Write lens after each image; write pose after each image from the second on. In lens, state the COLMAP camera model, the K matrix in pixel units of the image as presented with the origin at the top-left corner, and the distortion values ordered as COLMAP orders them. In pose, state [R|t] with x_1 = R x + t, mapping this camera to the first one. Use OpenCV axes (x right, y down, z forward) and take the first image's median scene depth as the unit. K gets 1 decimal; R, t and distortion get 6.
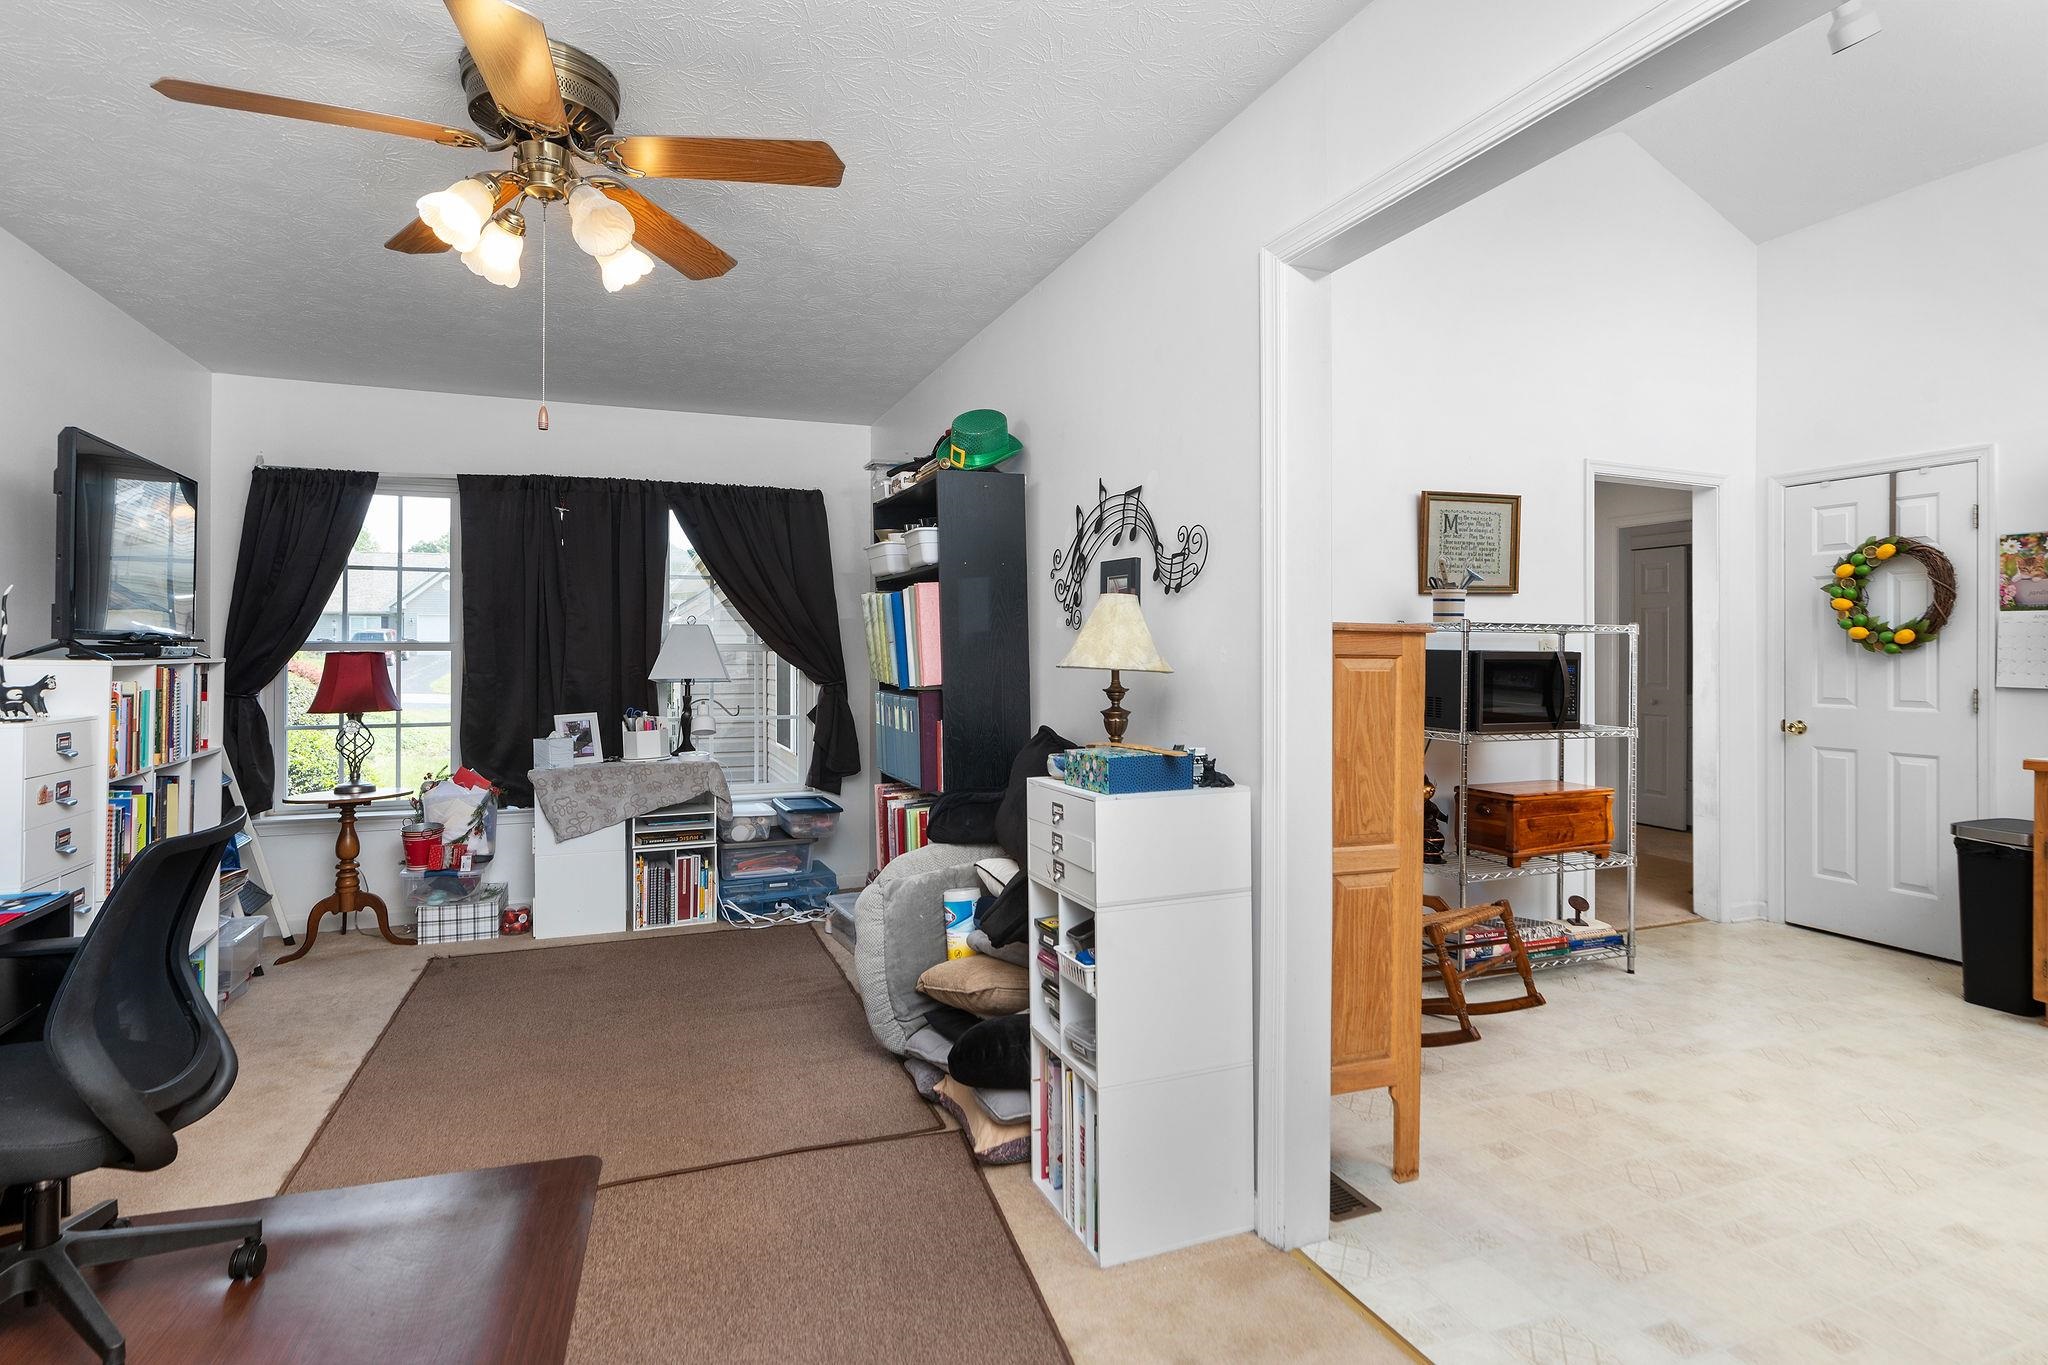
lens RADIAL K [[1006.8, 0, 988.4], [0, 1006.8, 646.2], [0, 0, 1]] dist [0.000073, 0.000456]
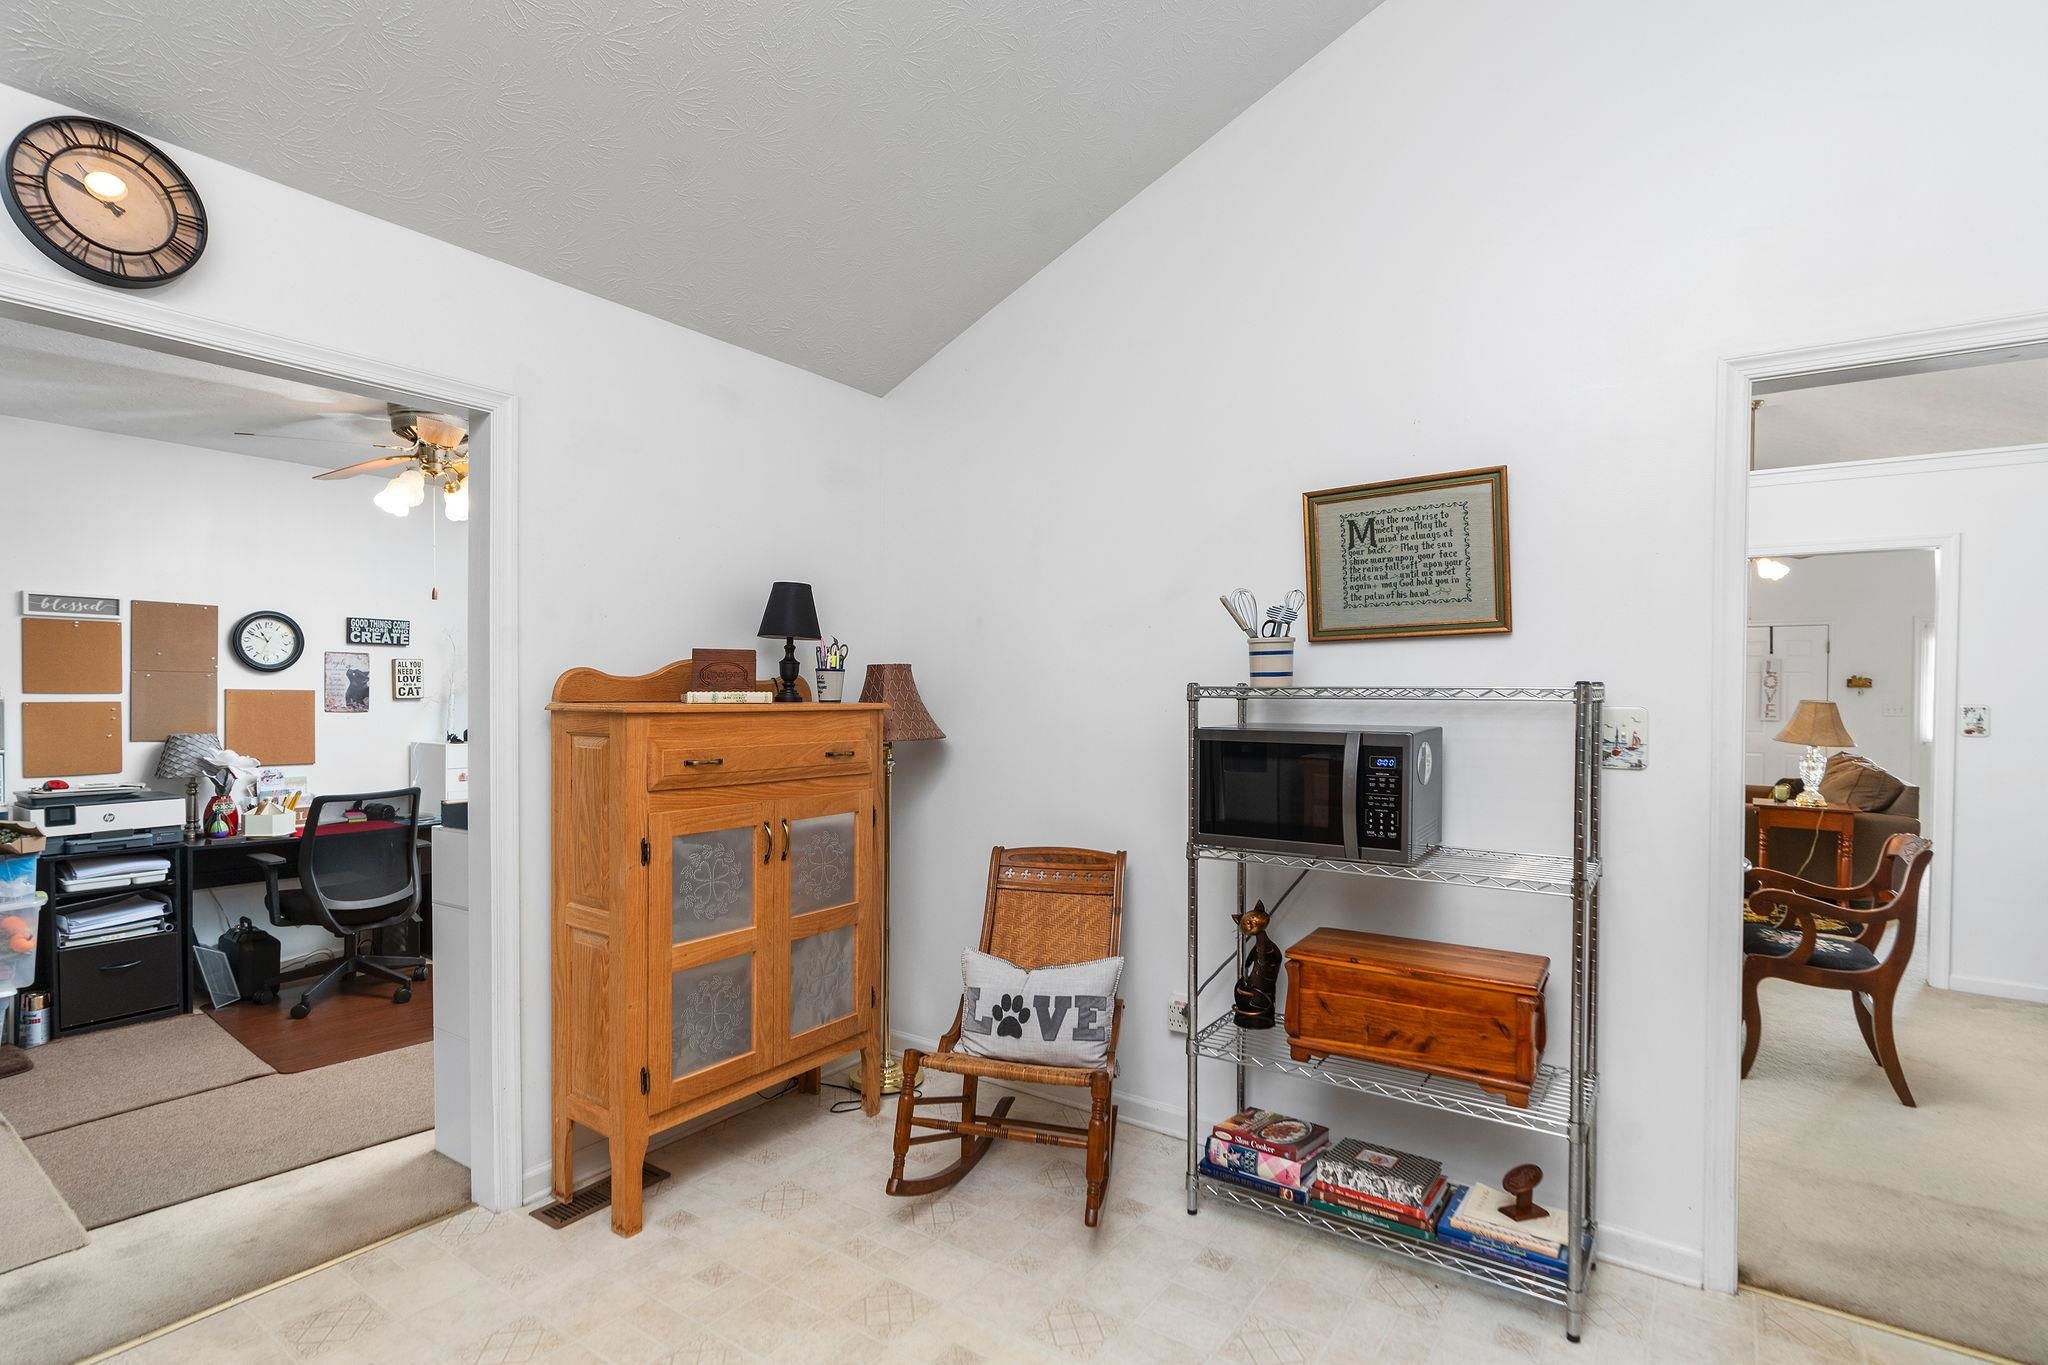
lens RADIAL K [[993.0, 0, 1022.6], [0, 993.0, 712.4], [0, 0, 1]] dist [-0.001800, -0.000270]
pose [[0.559881, 0.020931, -0.828309, 1.295036], [0.001384, 0.999656, 0.026197, -0.033378], [0.828572, -0.015813, 0.559659, 0.672259]]
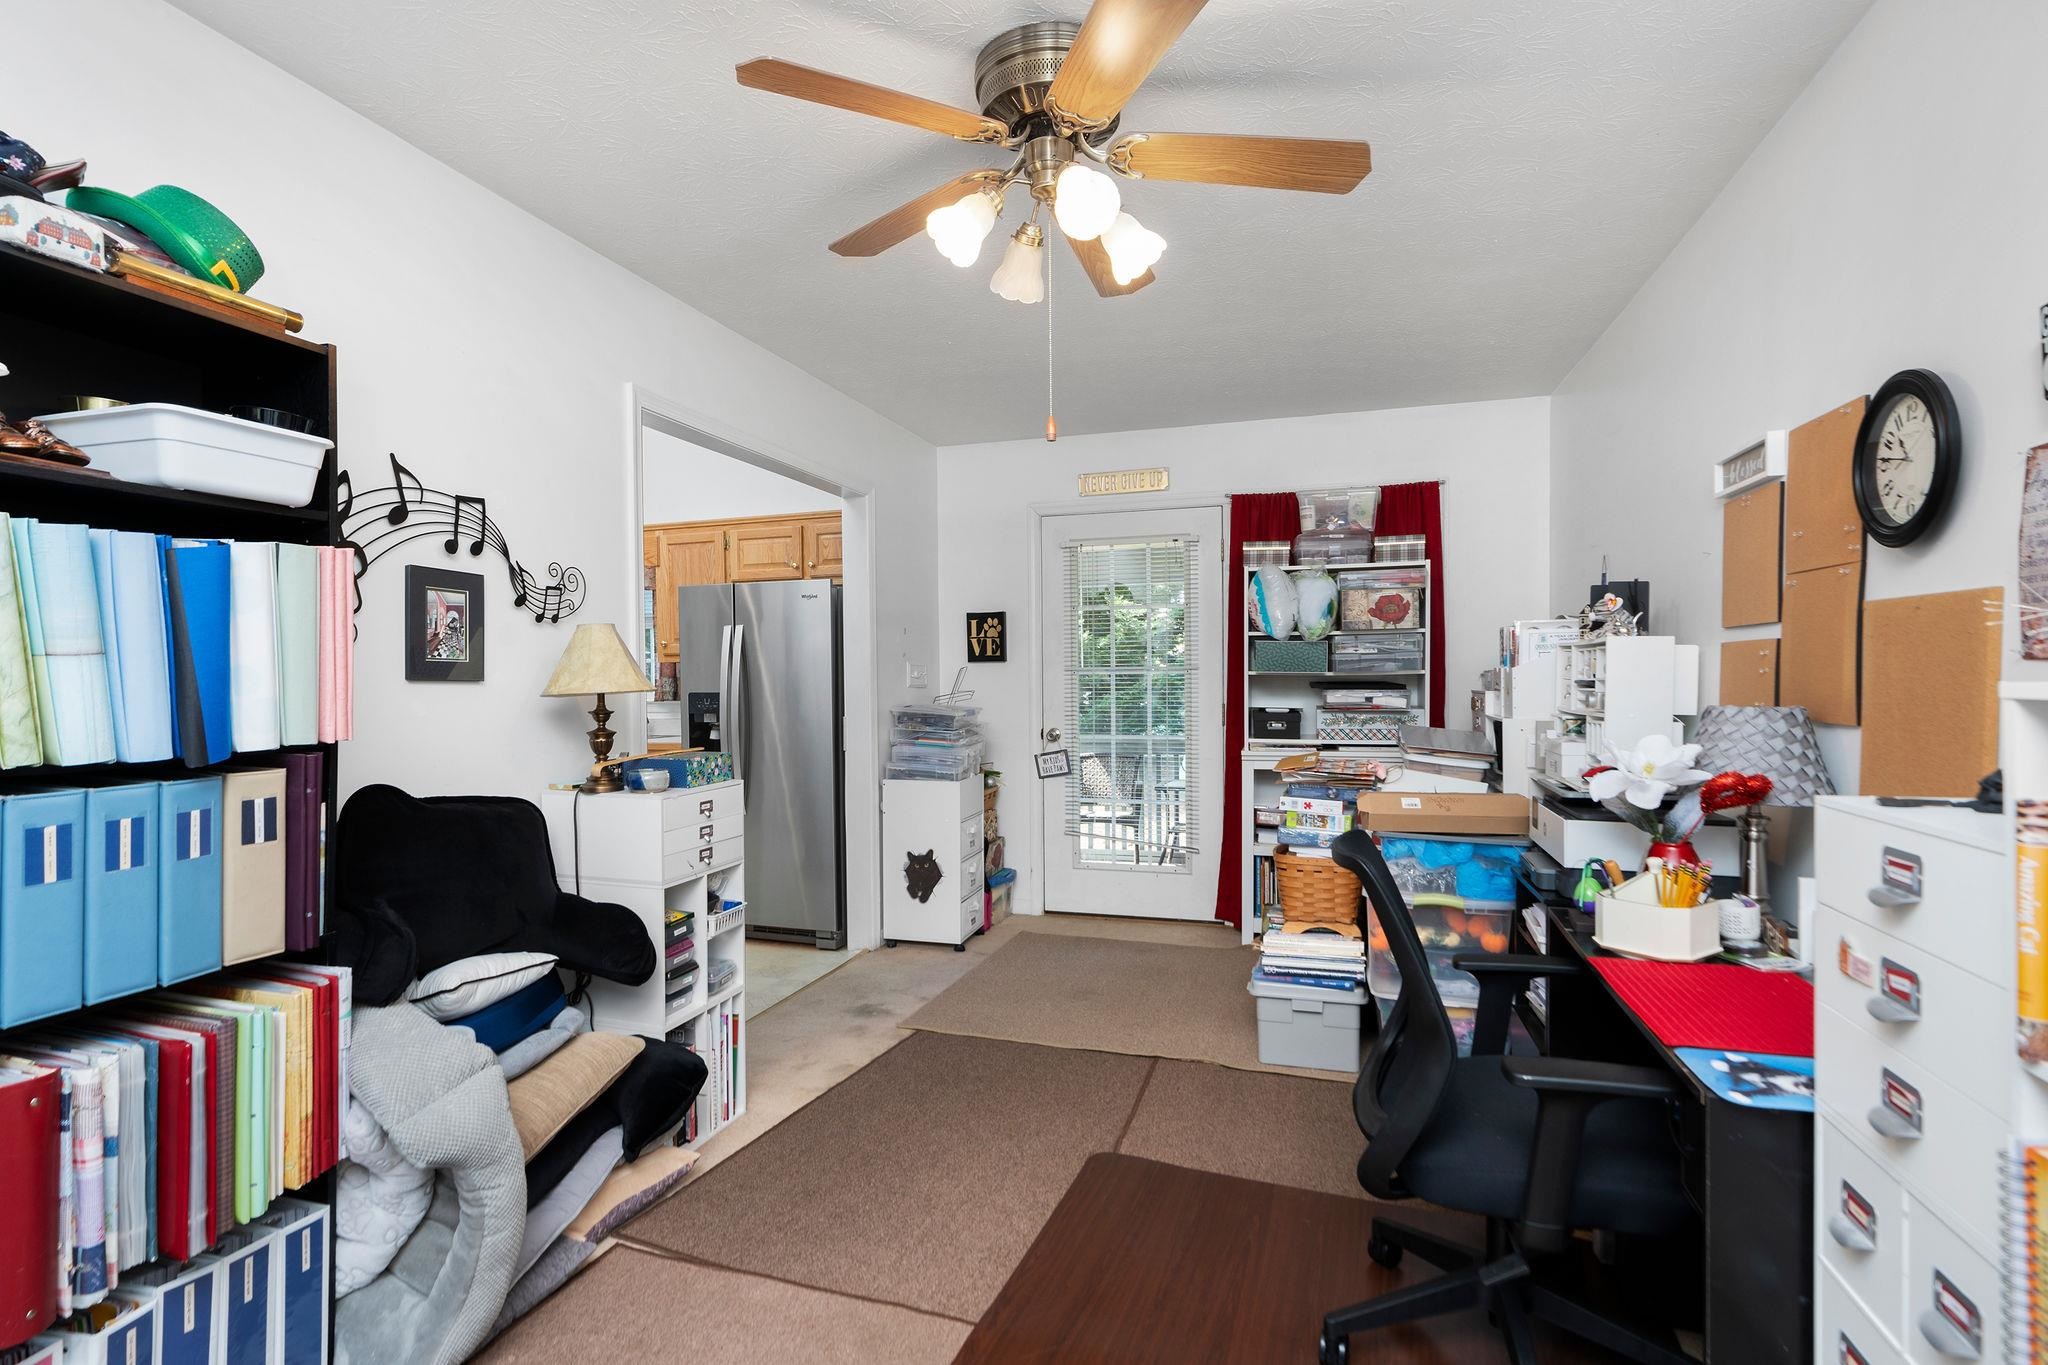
lens RADIAL K [[1002.0, 0, 1005.2], [0, 1002.0, 676.1], [0, 0, 1]] dist [-0.001296, 0.000158]
pose [[-0.784955, 0.008222, 0.619499, -0.776916], [0.007208, 0.999965, -0.004138, 0.010678], [-0.619511, 0.001218, -0.784987, 1.395288]]
